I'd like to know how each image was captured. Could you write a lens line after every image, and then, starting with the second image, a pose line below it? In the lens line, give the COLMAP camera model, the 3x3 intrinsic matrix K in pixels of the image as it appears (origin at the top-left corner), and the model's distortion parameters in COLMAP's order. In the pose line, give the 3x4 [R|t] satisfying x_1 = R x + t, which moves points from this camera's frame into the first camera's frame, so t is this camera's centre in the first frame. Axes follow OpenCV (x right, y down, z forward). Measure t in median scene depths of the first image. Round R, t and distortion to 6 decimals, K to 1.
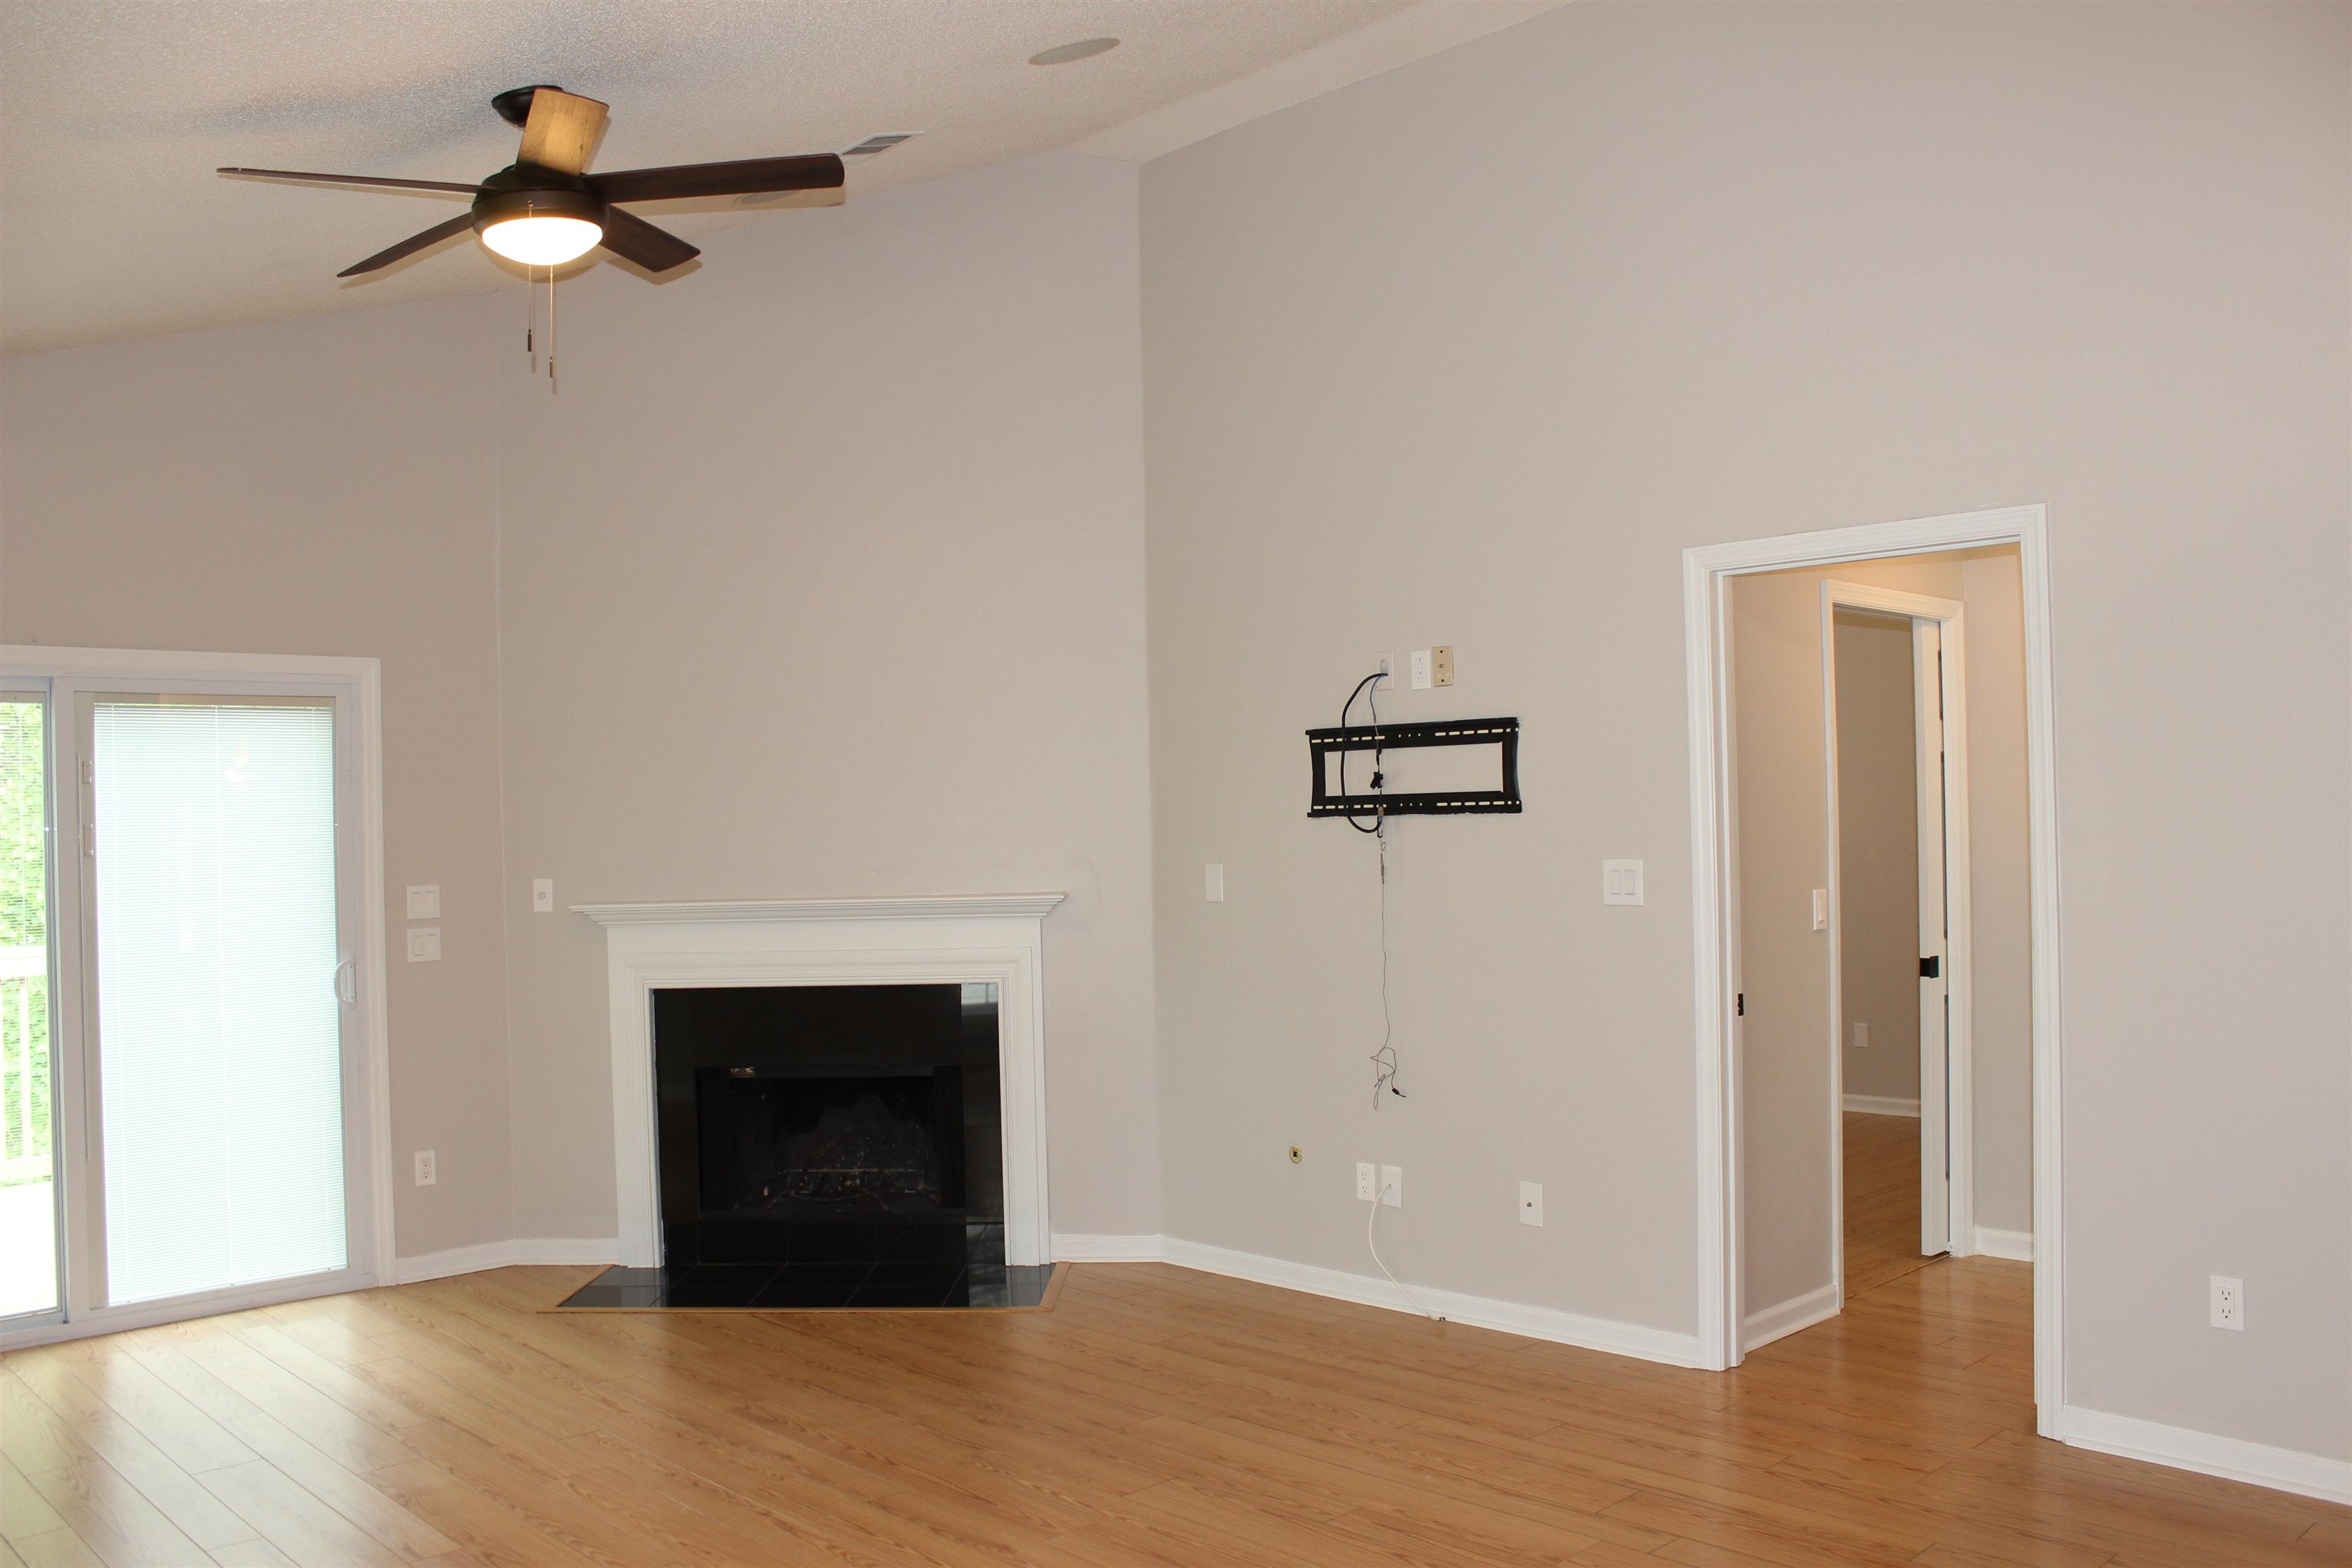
lens RADIAL K [[1951.8, 0, 1176.3], [0, 1951.8, 773.4], [0, 0, 1]] dist [-0.141443, 0.116432]
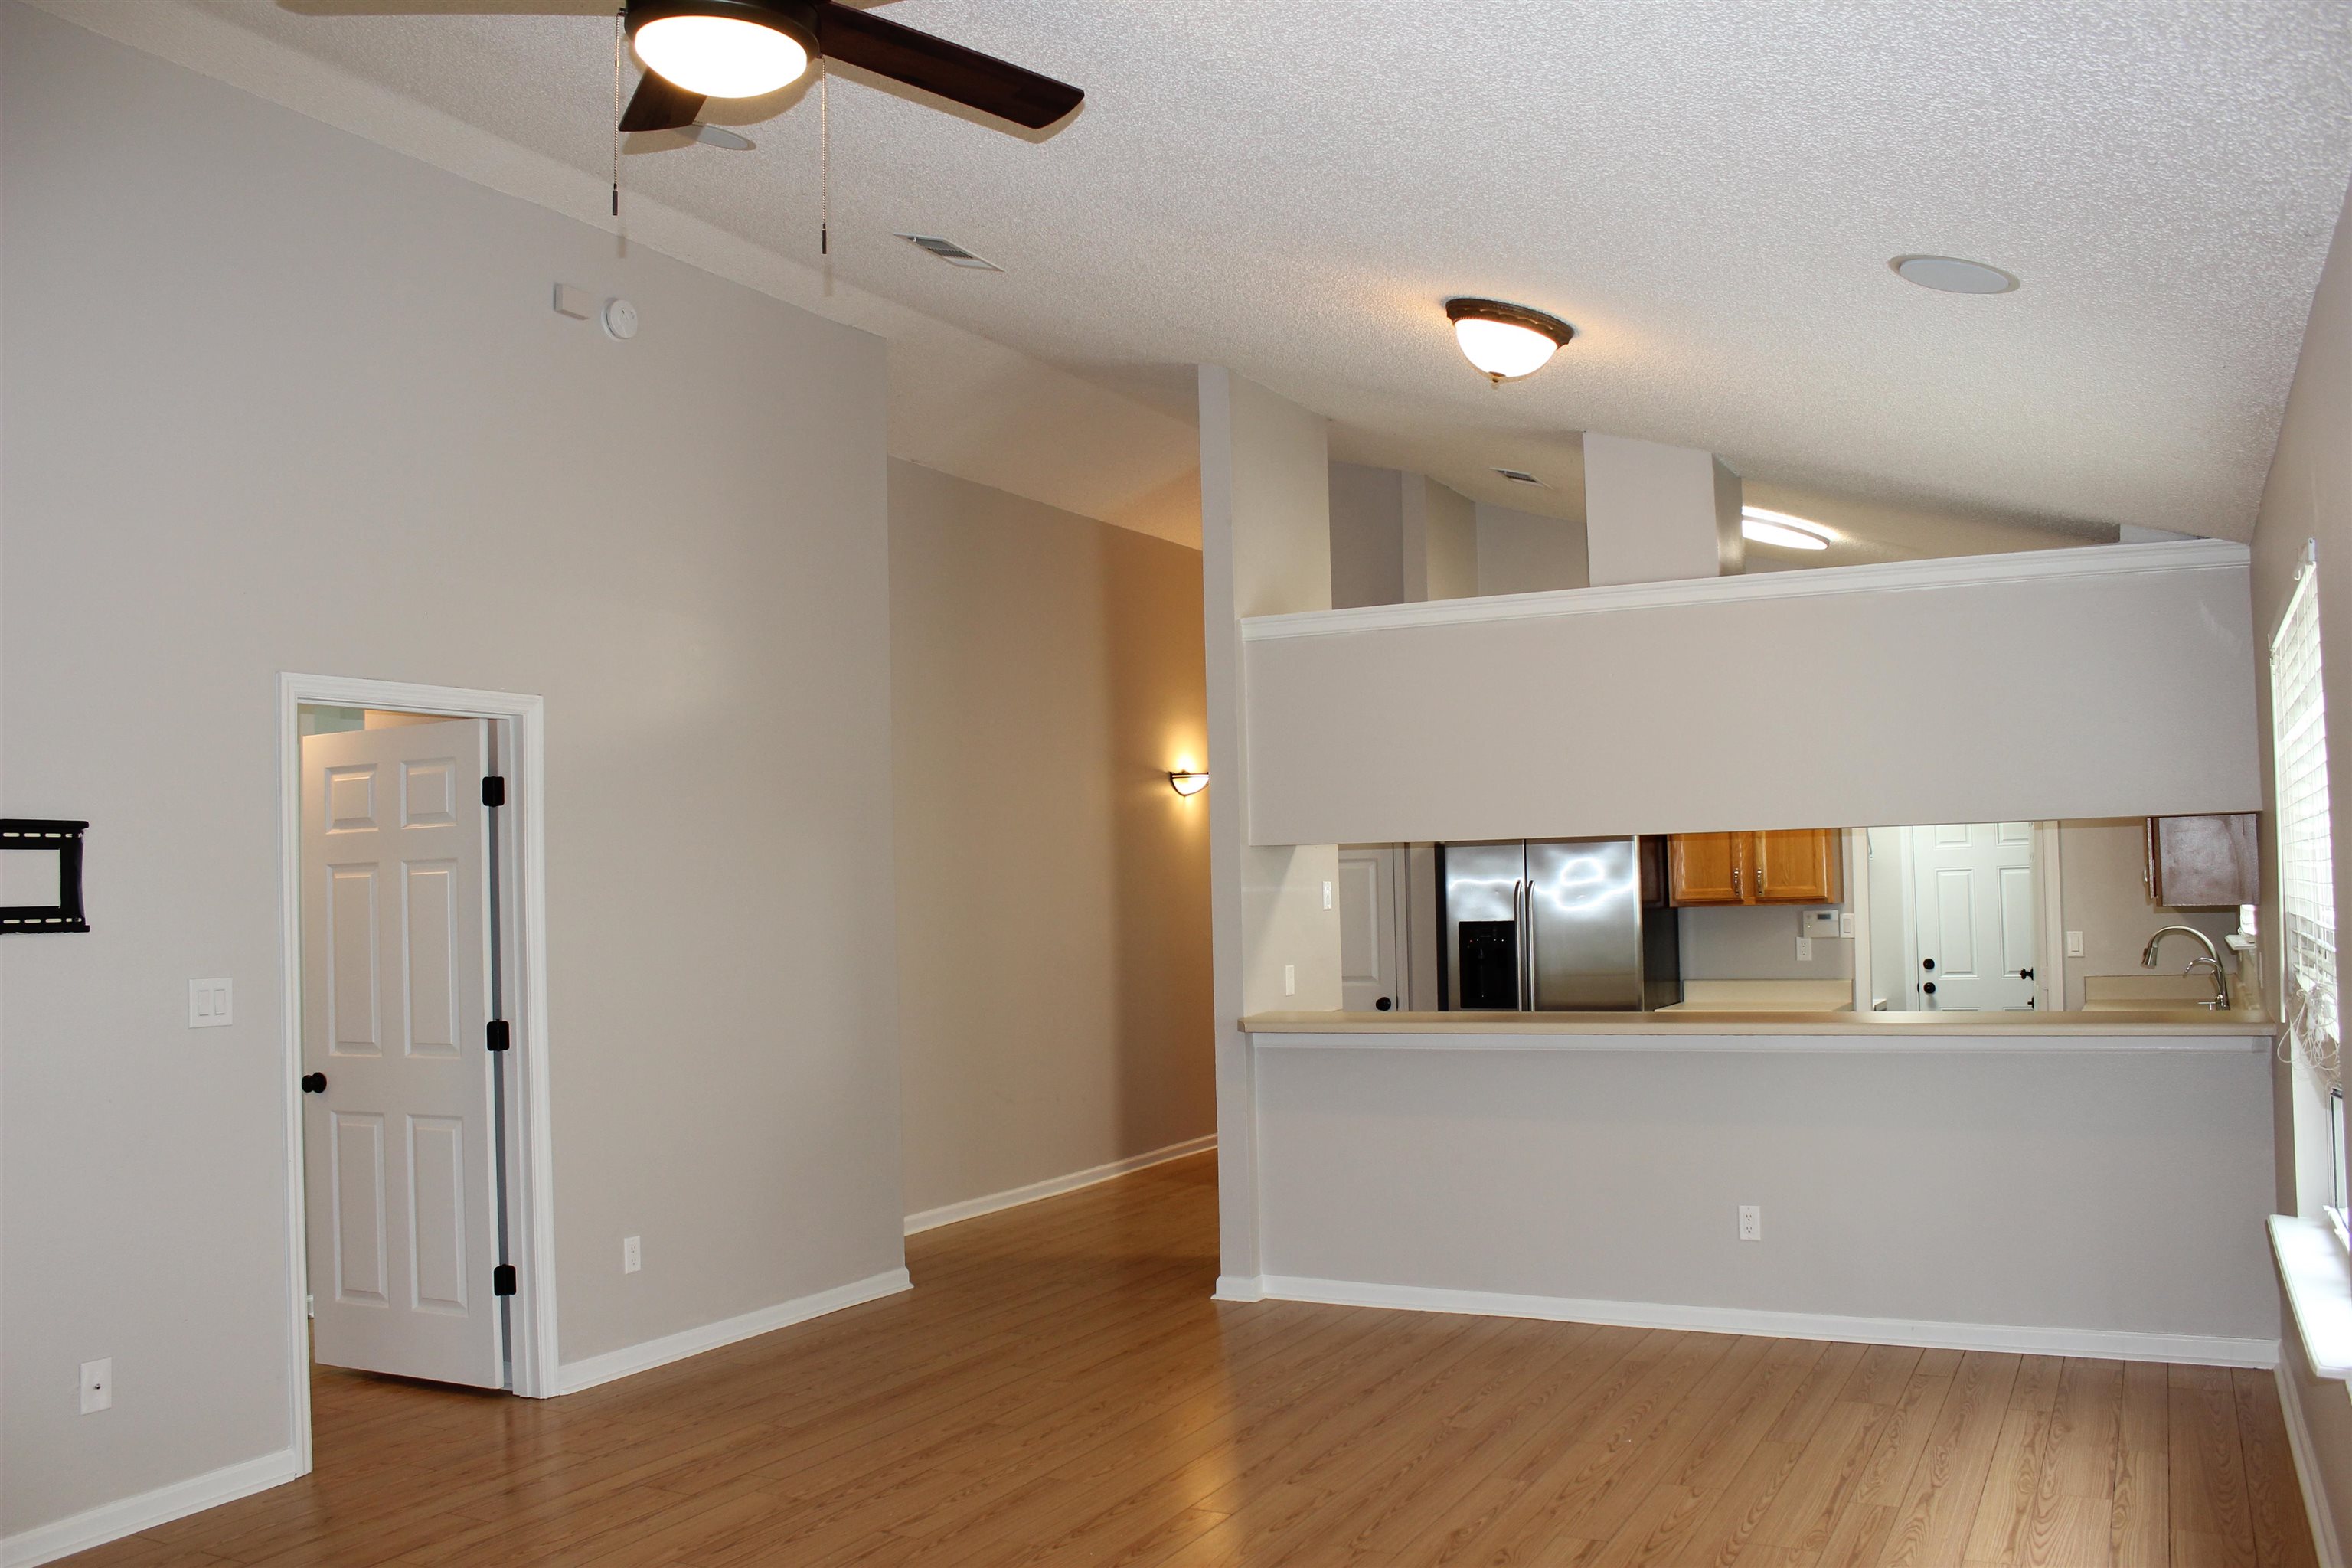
lens RADIAL K [[1951.8, 0, 1166.9], [0, 1951.8, 788.5], [0, 0, 1]] dist [-0.141443, 0.116432]
pose [[-0.310937, 0.078946, 0.947146, -0.773262], [0.016226, 0.996840, -0.077762, 0.029755], [-0.950292, -0.008811, -0.311236, 0.803591]]
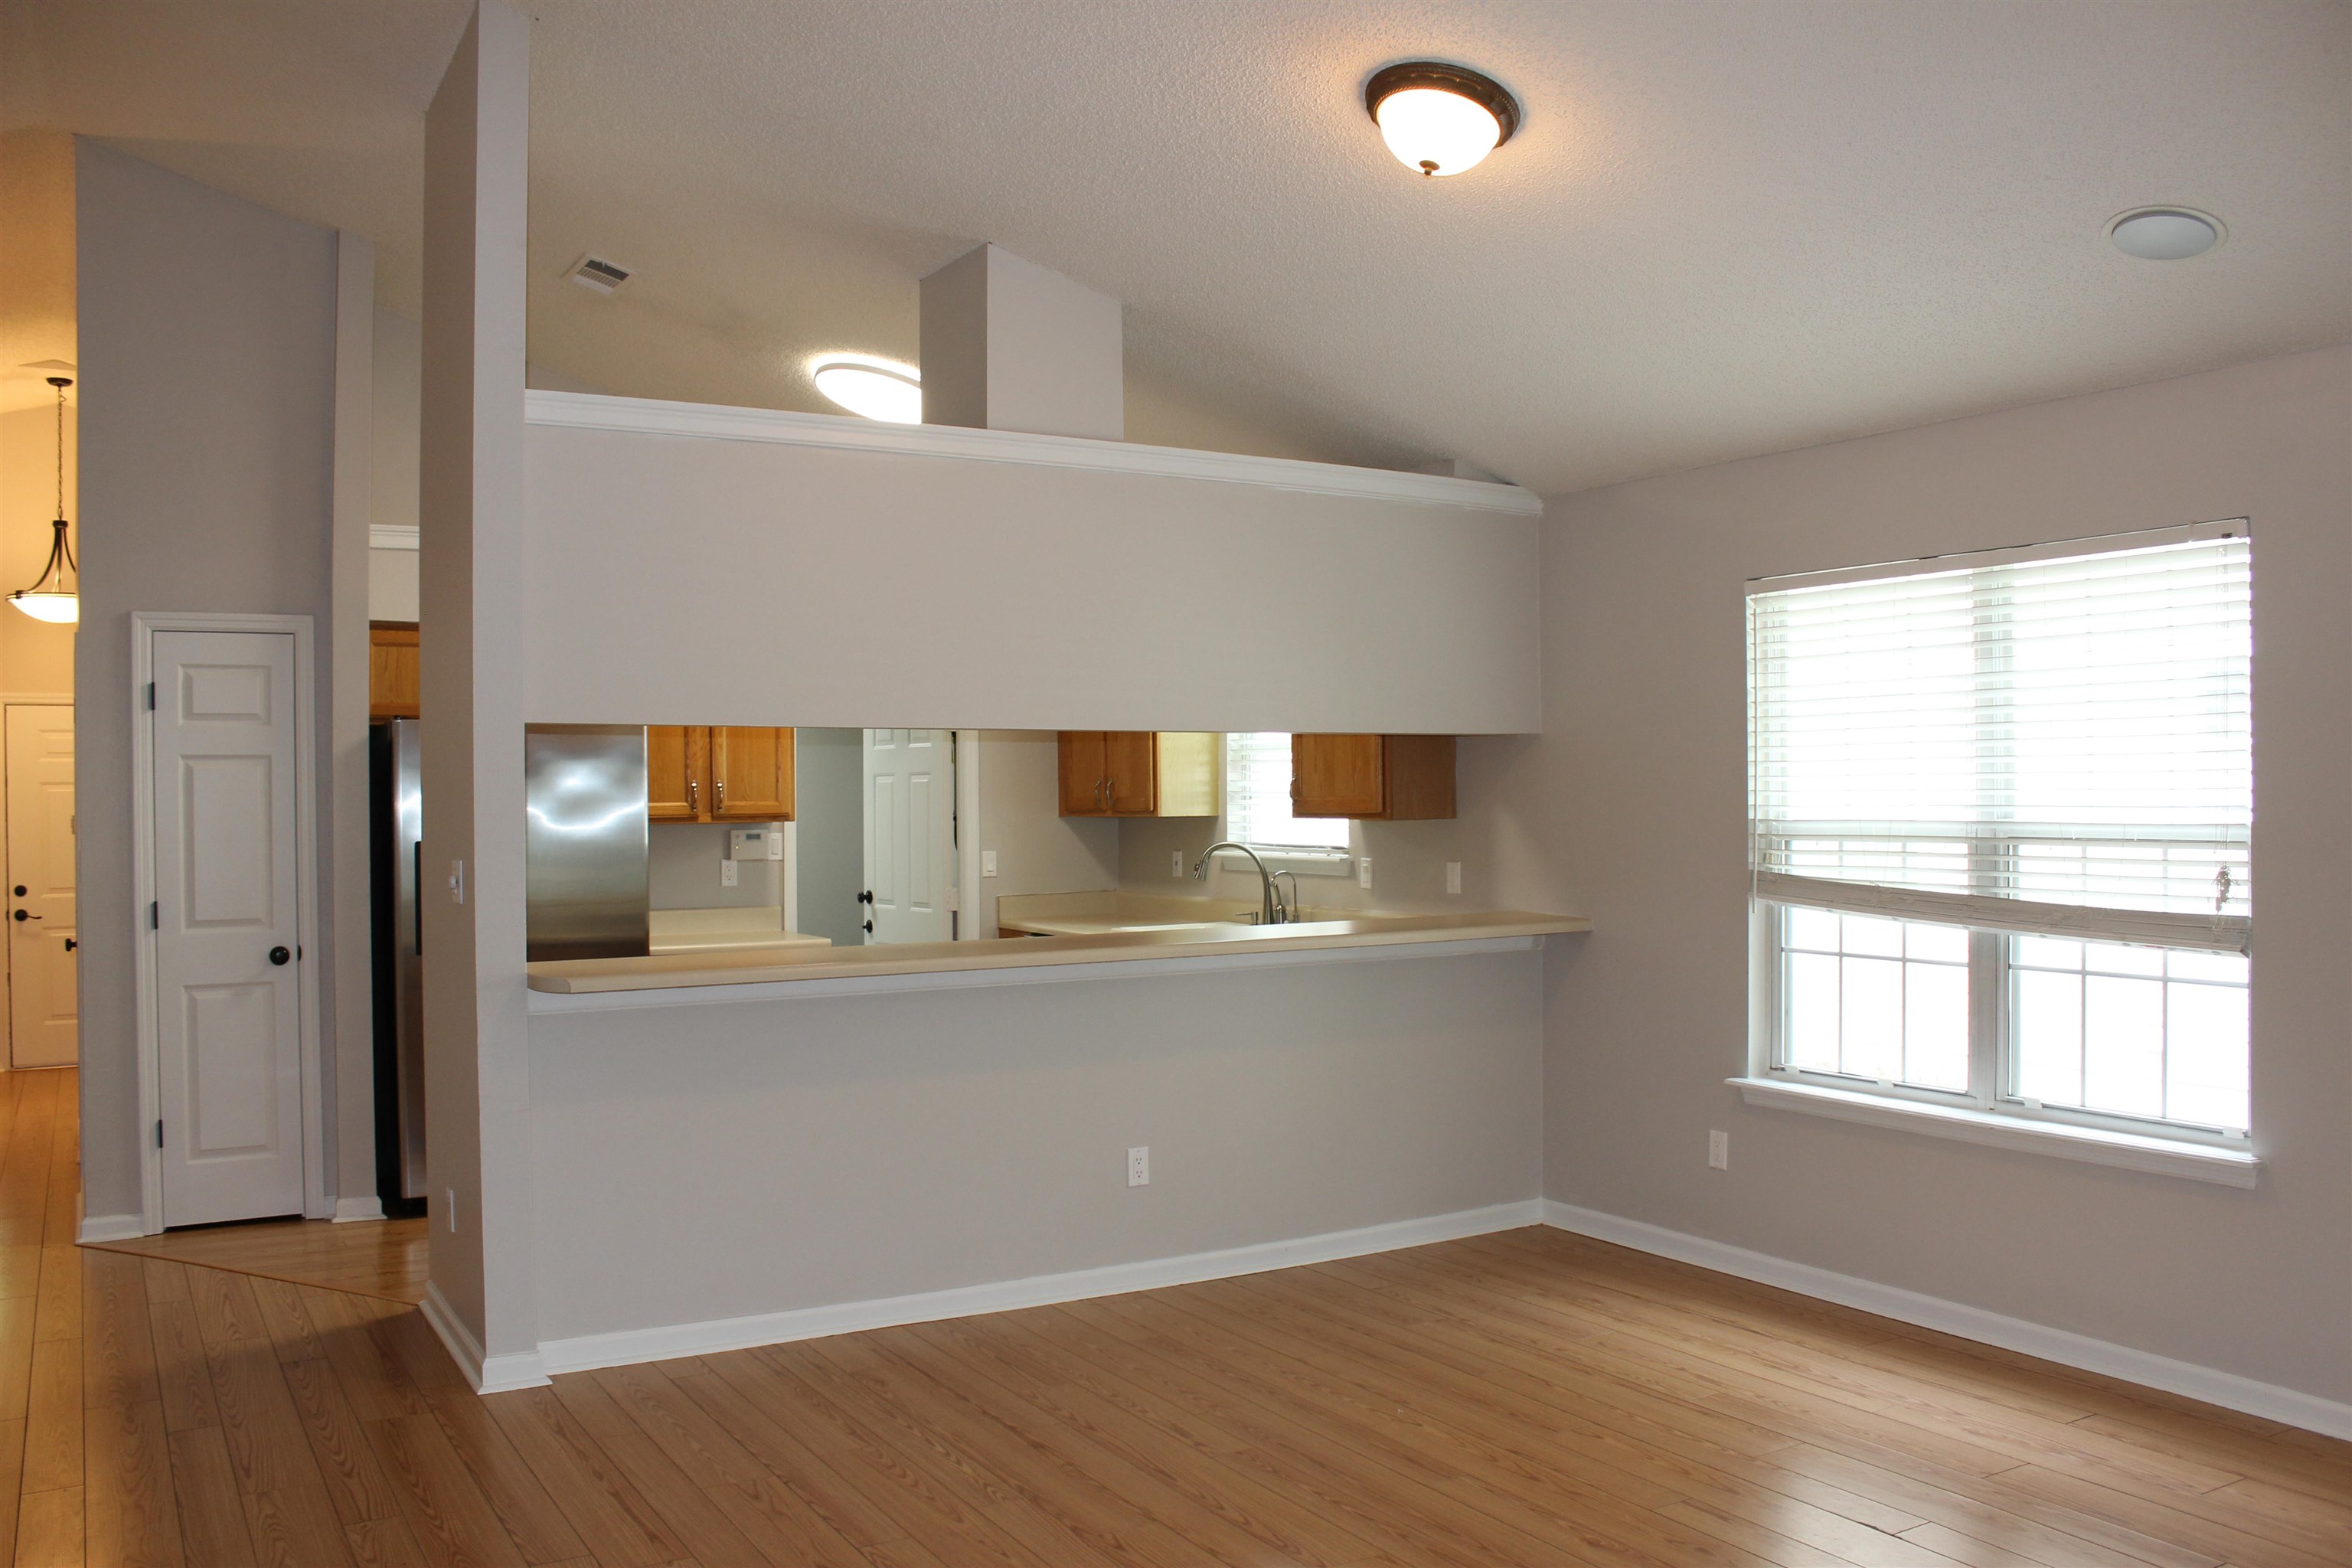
lens RADIAL K [[1951.8, 0, 1182.7], [0, 1951.8, 803.0], [0, 0, 1]] dist [-0.141443, 0.116432]
pose [[-0.972641, 0.030627, 0.230284, -0.035561], [0.028155, 0.999505, -0.014014, 0.024613], [-0.230599, -0.007147, -0.973023, 1.132140]]
